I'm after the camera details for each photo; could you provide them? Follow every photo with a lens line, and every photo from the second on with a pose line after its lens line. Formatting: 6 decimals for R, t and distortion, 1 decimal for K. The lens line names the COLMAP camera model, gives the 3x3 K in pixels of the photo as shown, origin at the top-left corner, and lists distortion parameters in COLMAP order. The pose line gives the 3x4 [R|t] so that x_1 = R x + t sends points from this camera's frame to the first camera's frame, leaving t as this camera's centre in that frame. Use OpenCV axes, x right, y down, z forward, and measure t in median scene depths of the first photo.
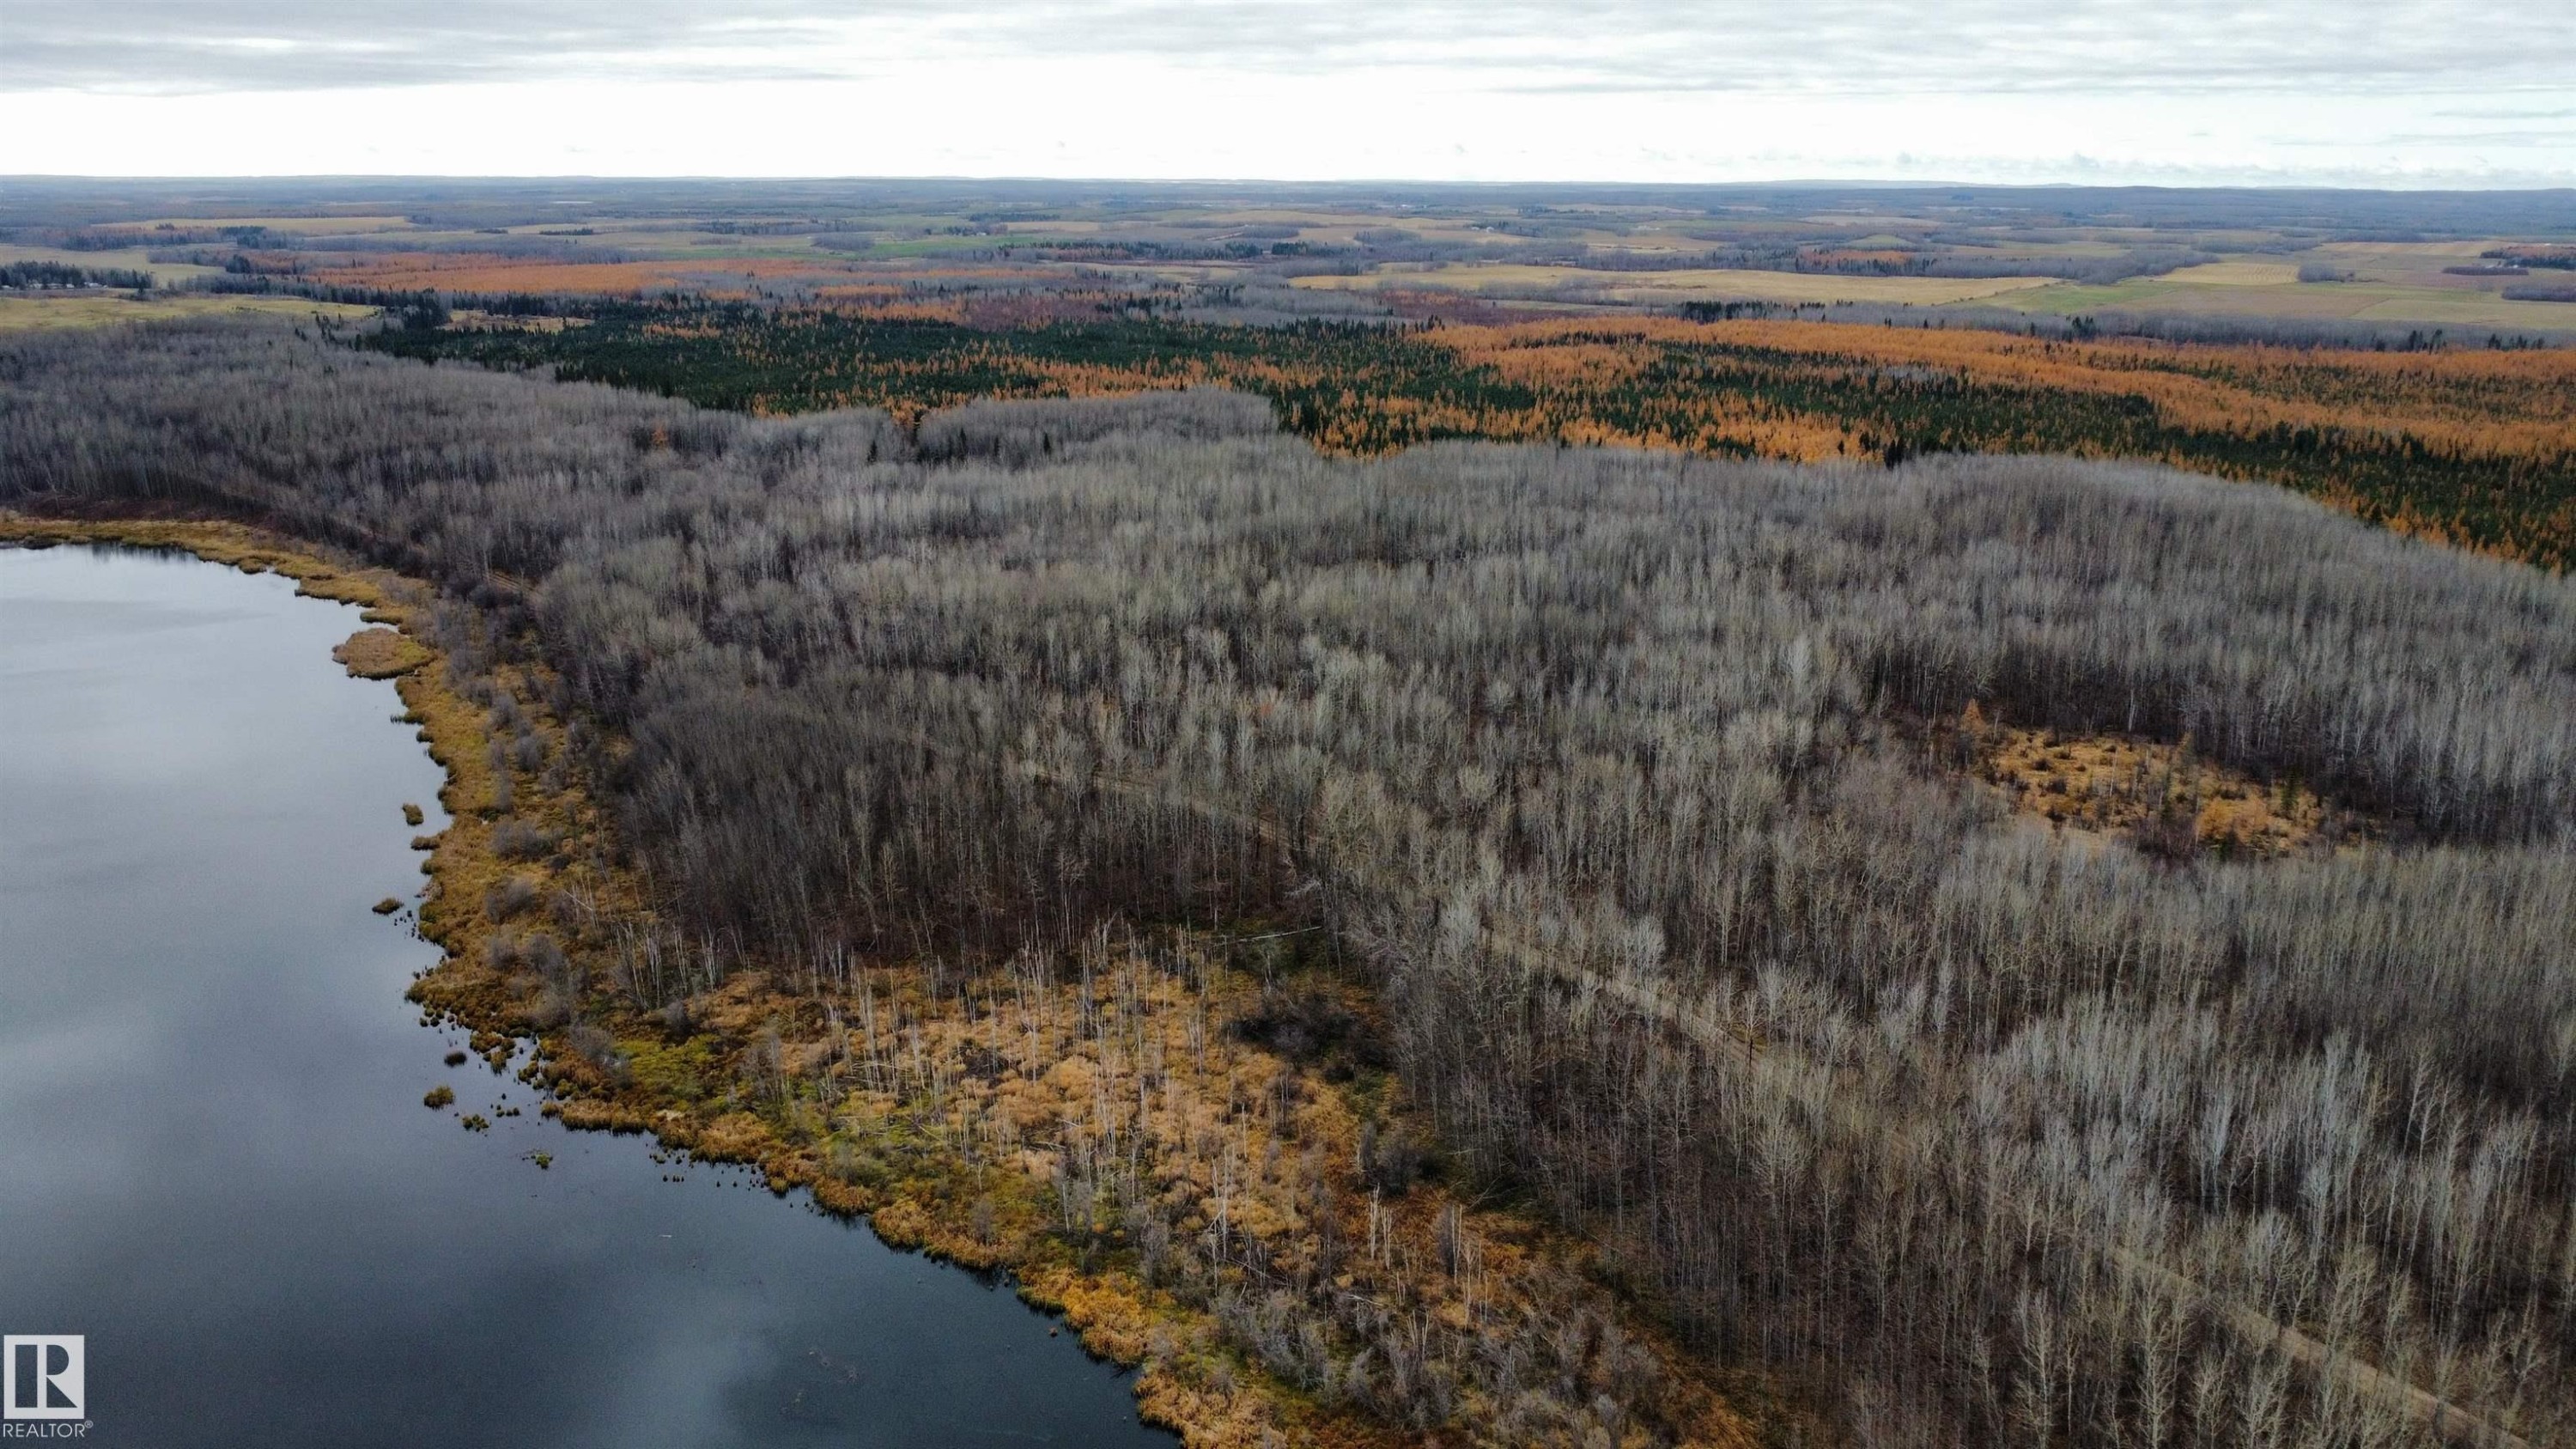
lens RADIAL K [[1903.1, 0, 1282.4], [0, 1903.1, 715.1], [0, 0, 1]] dist [-0.022347, -0.025636]
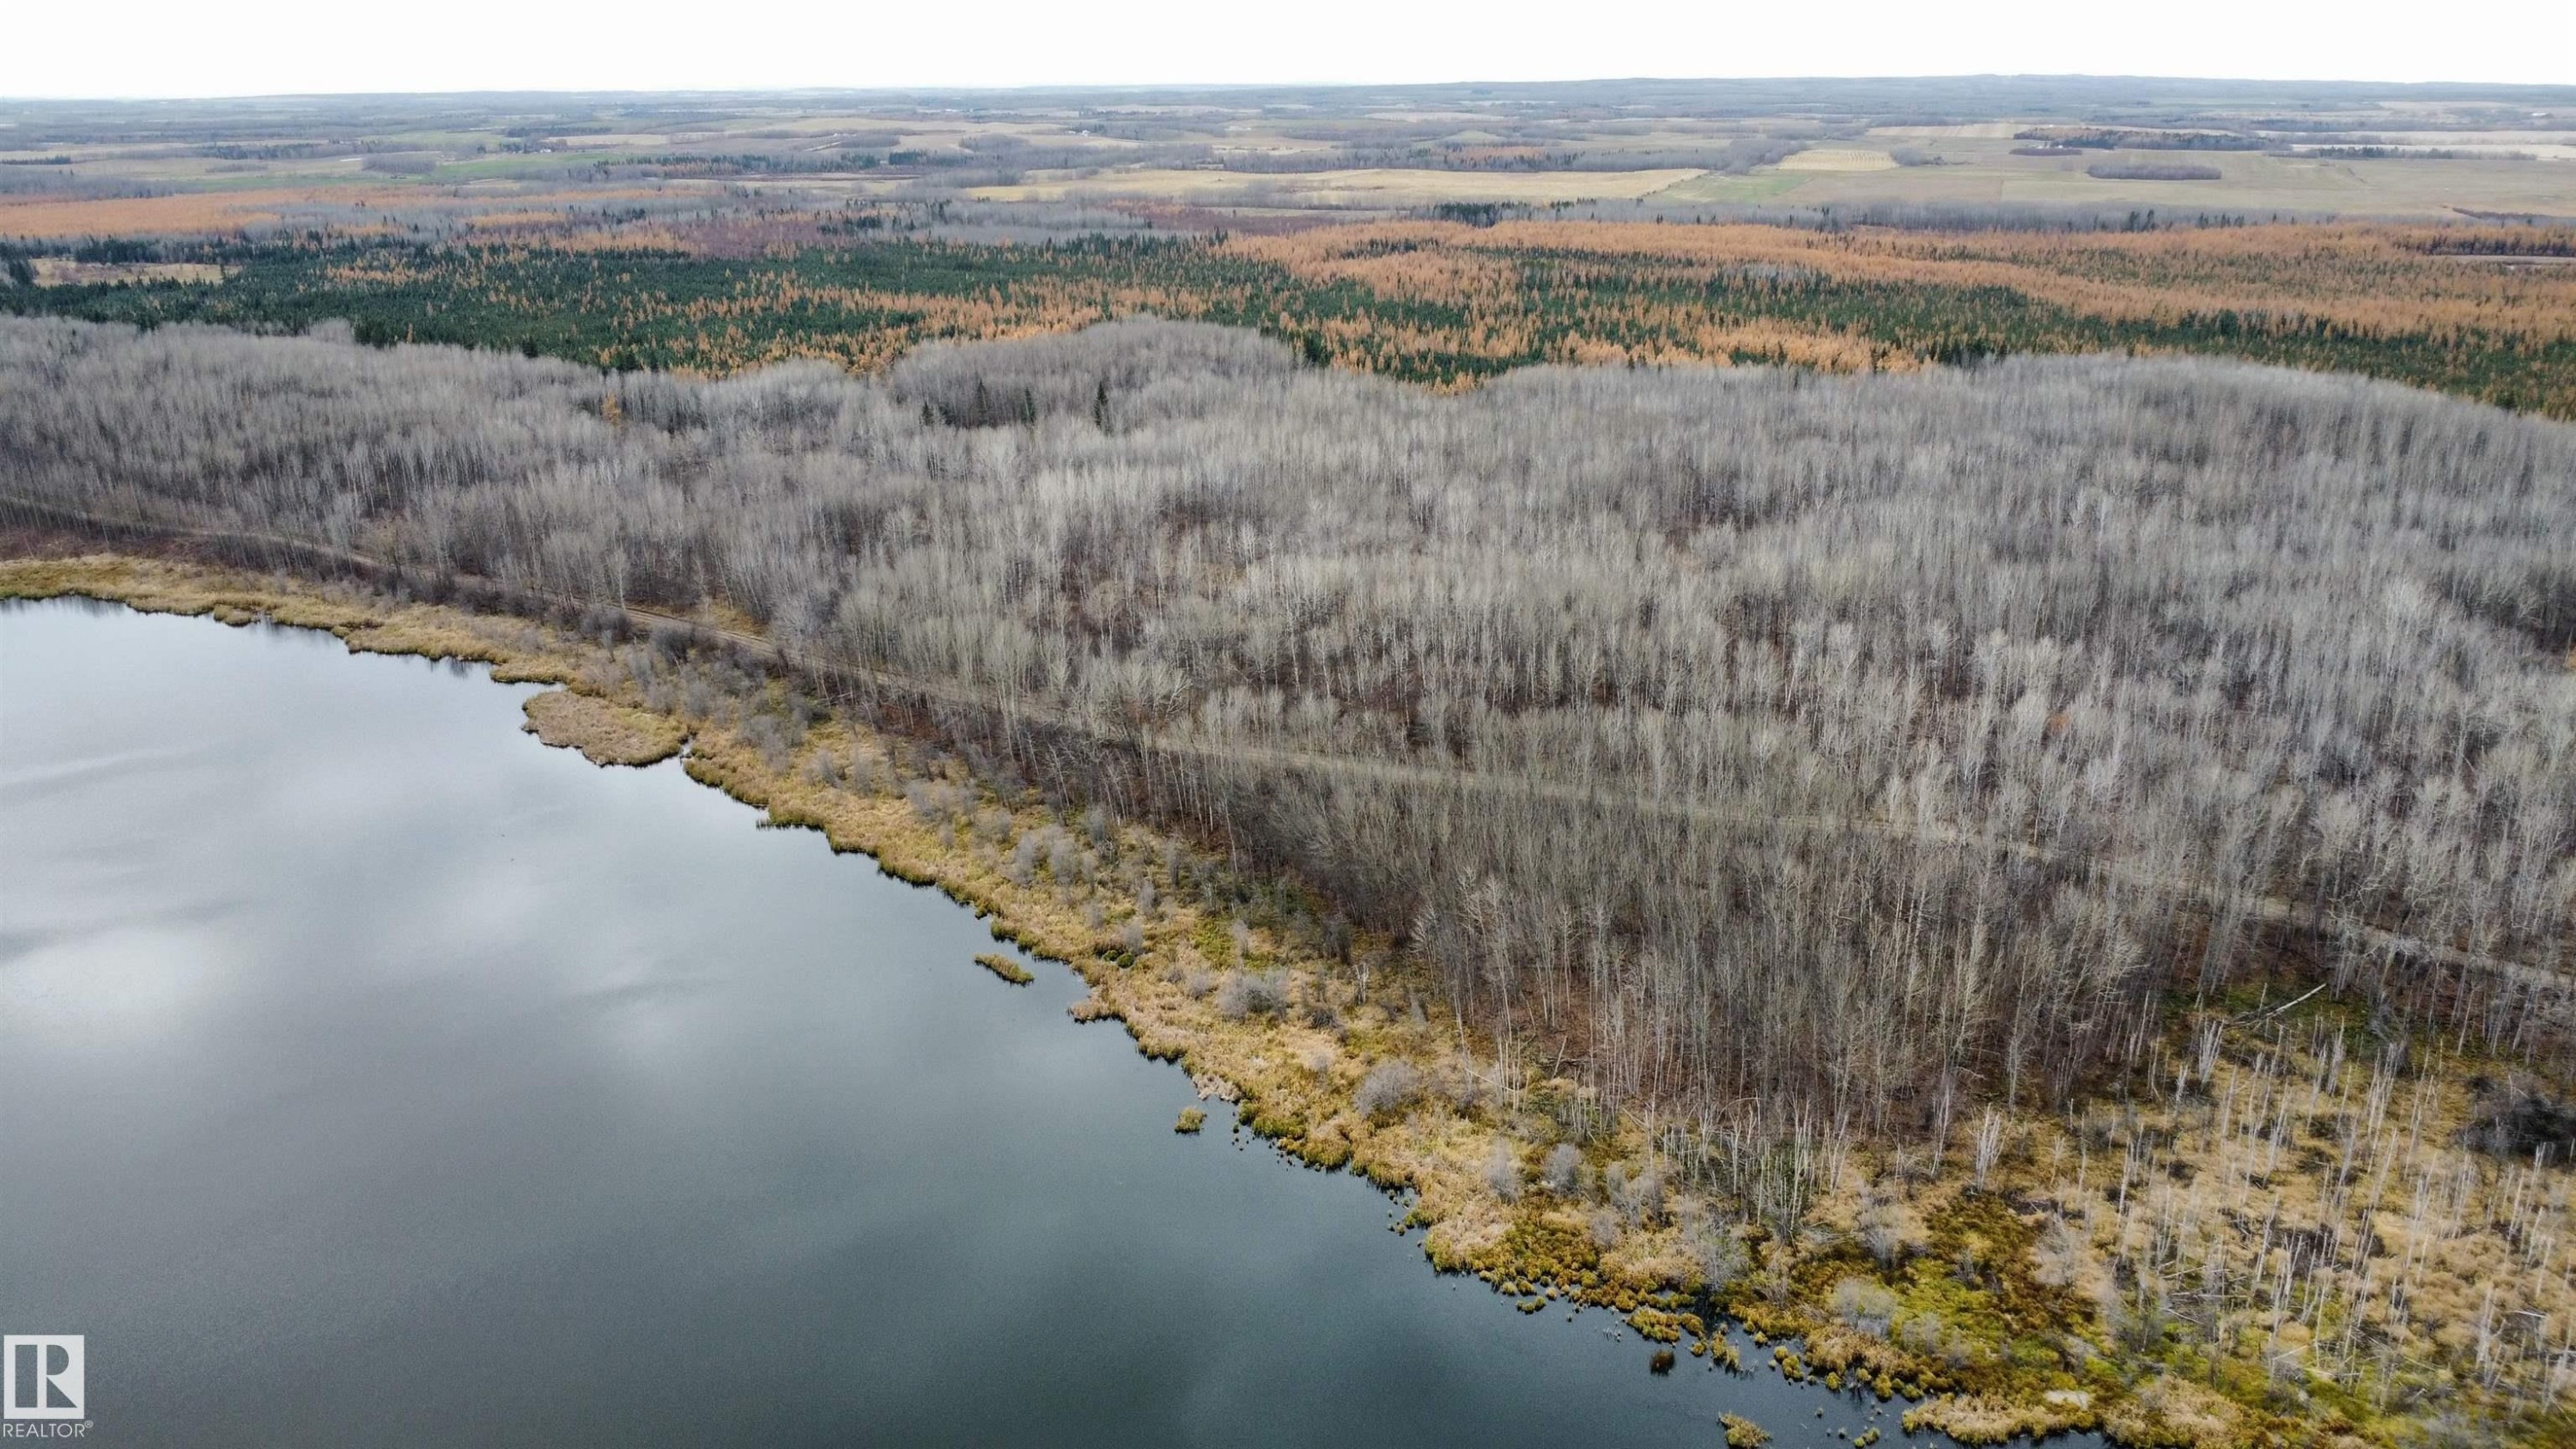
lens RADIAL K [[1903.1, 0, 1282.4], [0, 1903.1, 715.1], [0, 0, 1]] dist [-0.022347, -0.025636]
pose [[0.966673, -0.091812, 0.238985, -0.113639], [0.080224, 0.995100, 0.057792, -0.017328], [-0.243120, -0.036694, 0.969302, 0.056548]]
